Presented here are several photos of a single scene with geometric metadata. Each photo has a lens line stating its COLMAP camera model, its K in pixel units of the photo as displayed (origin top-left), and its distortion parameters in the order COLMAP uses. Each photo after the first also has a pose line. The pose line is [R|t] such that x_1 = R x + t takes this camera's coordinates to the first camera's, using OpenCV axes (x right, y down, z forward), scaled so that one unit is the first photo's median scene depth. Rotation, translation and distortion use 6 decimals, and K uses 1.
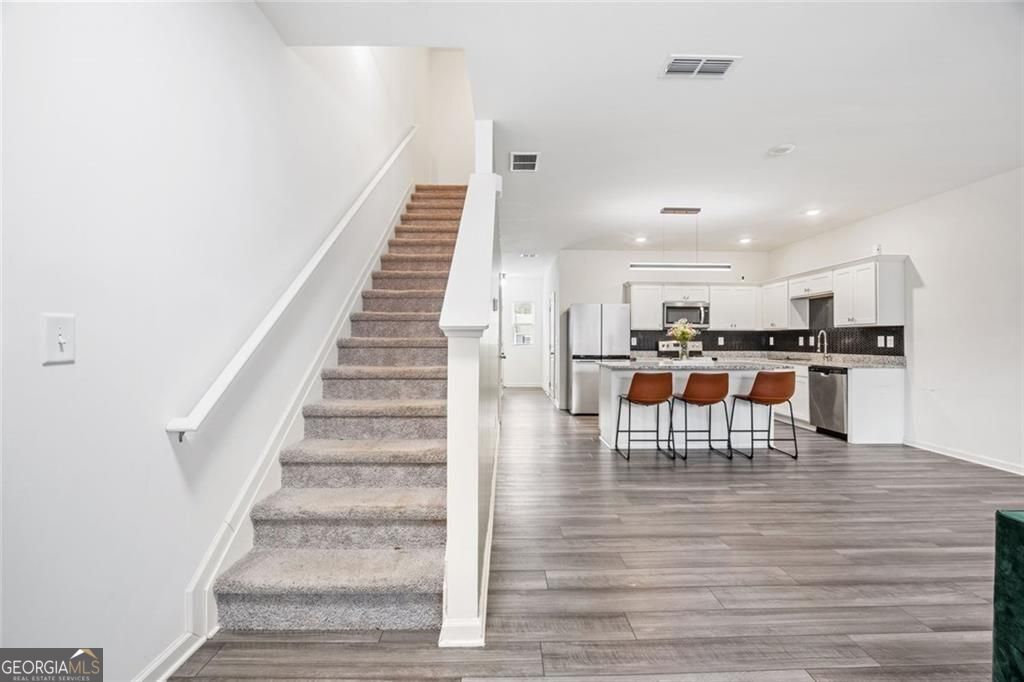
lens RADIAL K [[440.9, 0, 510.9], [0, 440.9, 337.4], [0, 0, 1]] dist [-0.014766, 0.000251]
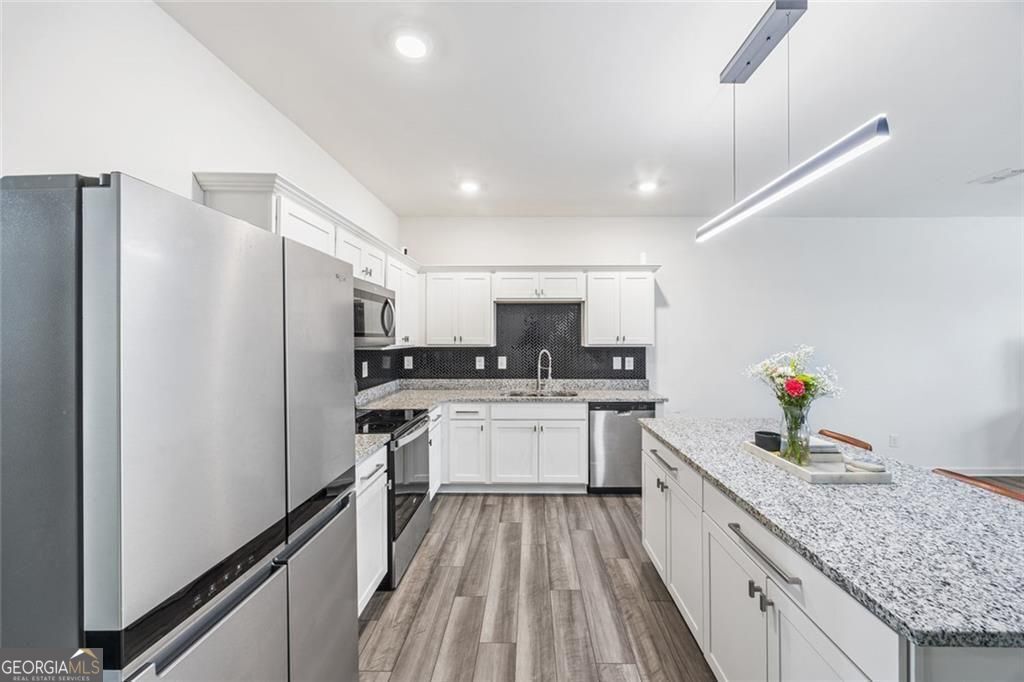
lens RADIAL K [[393.3, 0, 528.9], [0, 393.3, 337.3], [0, 0, 1]] dist [-0.000175, -0.000008]
pose [[0.026772, -0.003621, 0.999635, 0.055695], [-0.007600, 0.999964, 0.003825, -0.039658], [-0.999613, -0.007699, 0.026744, 1.041806]]
